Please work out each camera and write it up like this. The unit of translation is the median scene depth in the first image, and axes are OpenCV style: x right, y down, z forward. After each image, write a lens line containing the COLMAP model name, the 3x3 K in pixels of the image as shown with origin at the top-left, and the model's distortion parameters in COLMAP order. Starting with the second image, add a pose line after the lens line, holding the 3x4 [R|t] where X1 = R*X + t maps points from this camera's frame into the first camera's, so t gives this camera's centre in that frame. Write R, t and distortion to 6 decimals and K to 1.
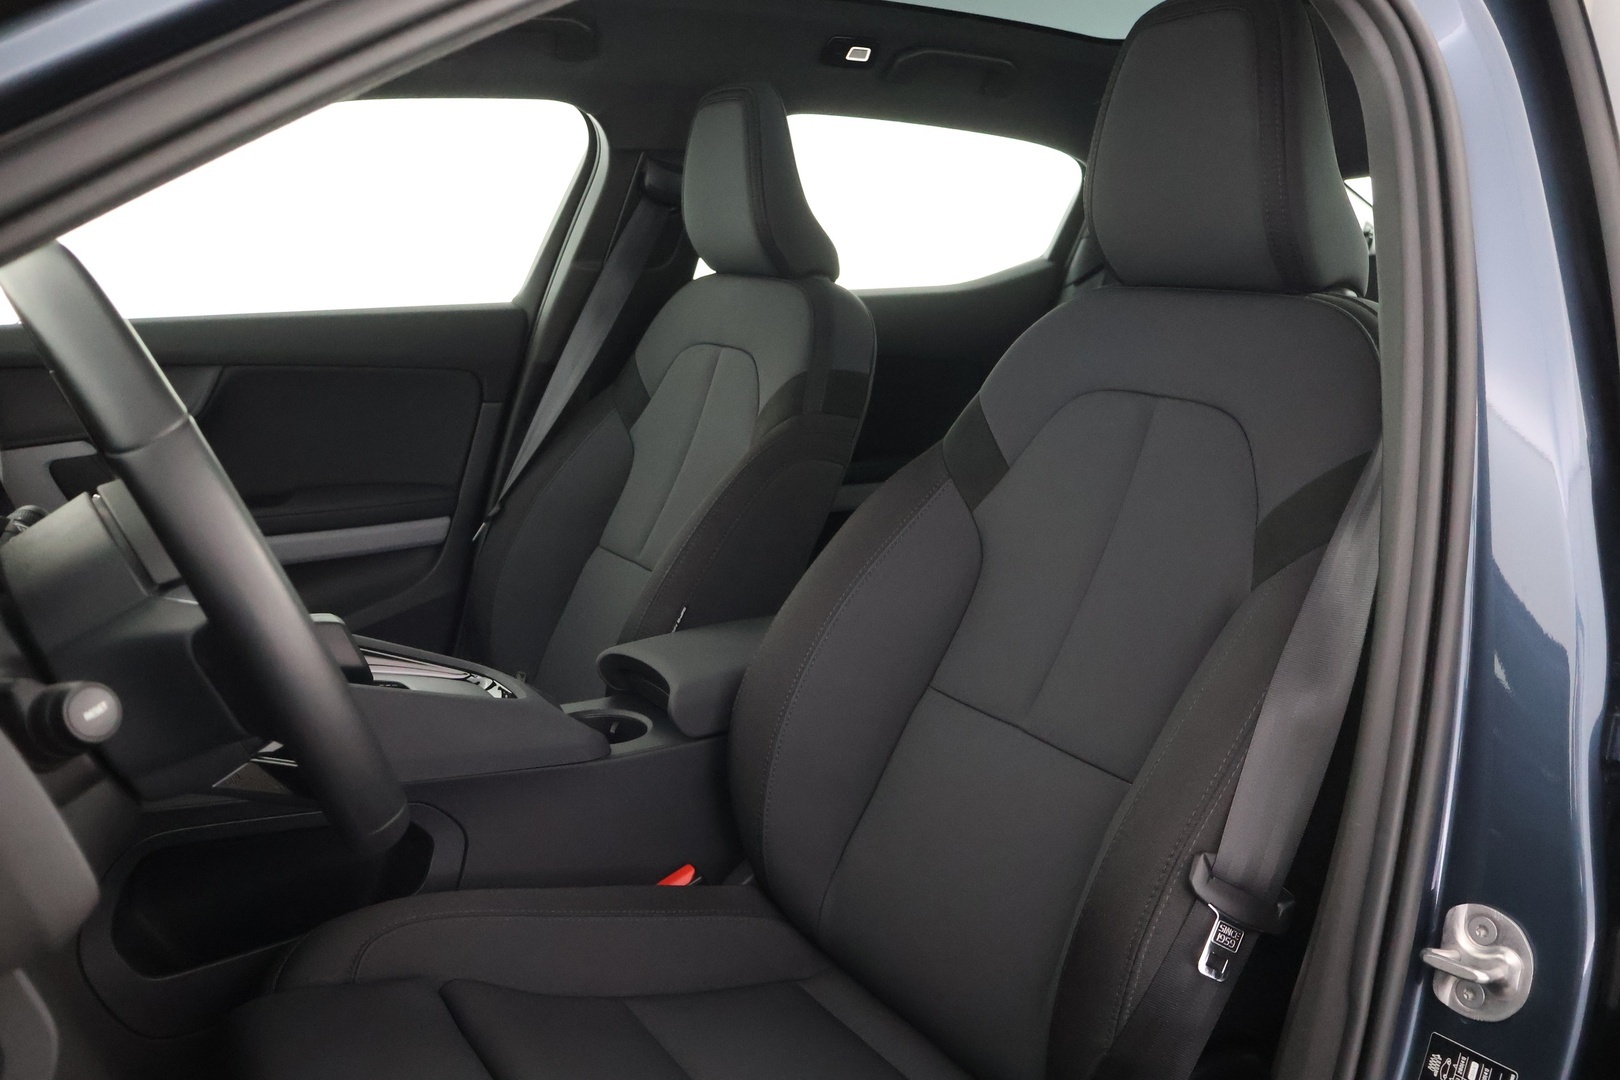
lens RADIAL K [[1350.0, 0, 806.5], [0, 1350.0, 543.2], [0, 0, 1]] dist [-0.011875, -0.001747]
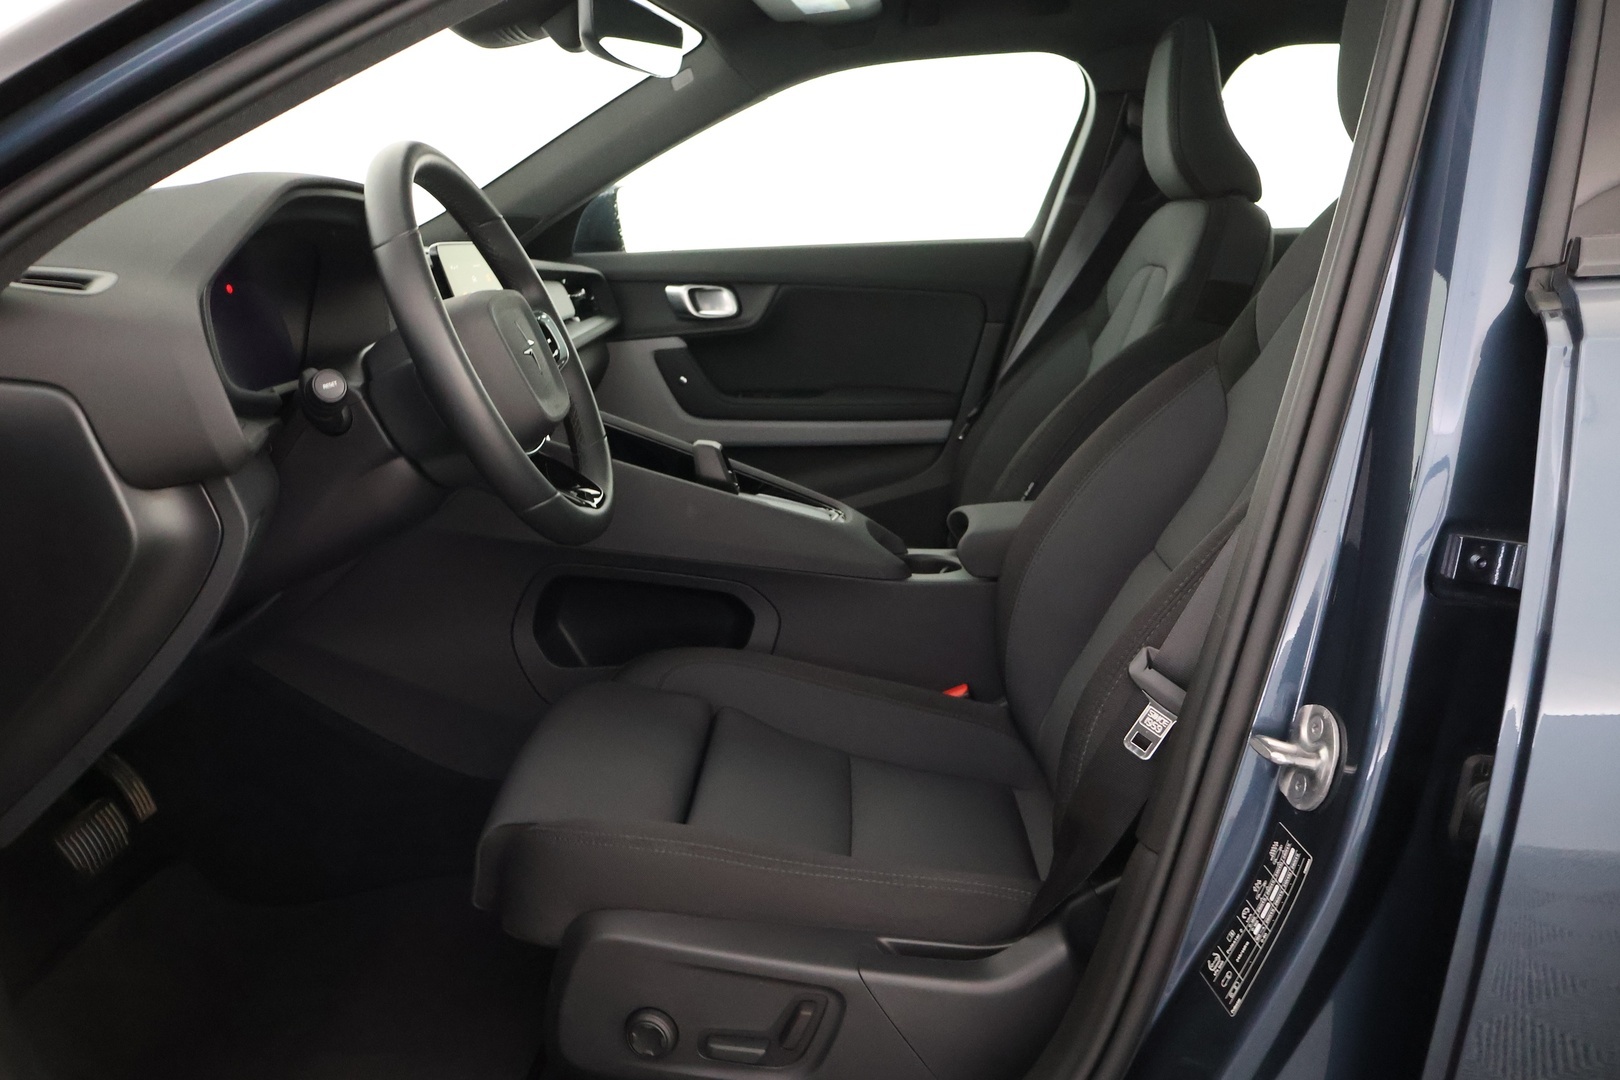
lens RADIAL K [[1350.0, 0, 806.5], [0, 1350.0, 543.2], [0, 0, 1]] dist [-0.011875, -0.001747]
pose [[0.825443, 0.106764, -0.554297, 0.337884], [-0.103912, 0.993909, 0.036695, 0.065783], [0.554839, 0.027309, 0.831509, -0.051431]]
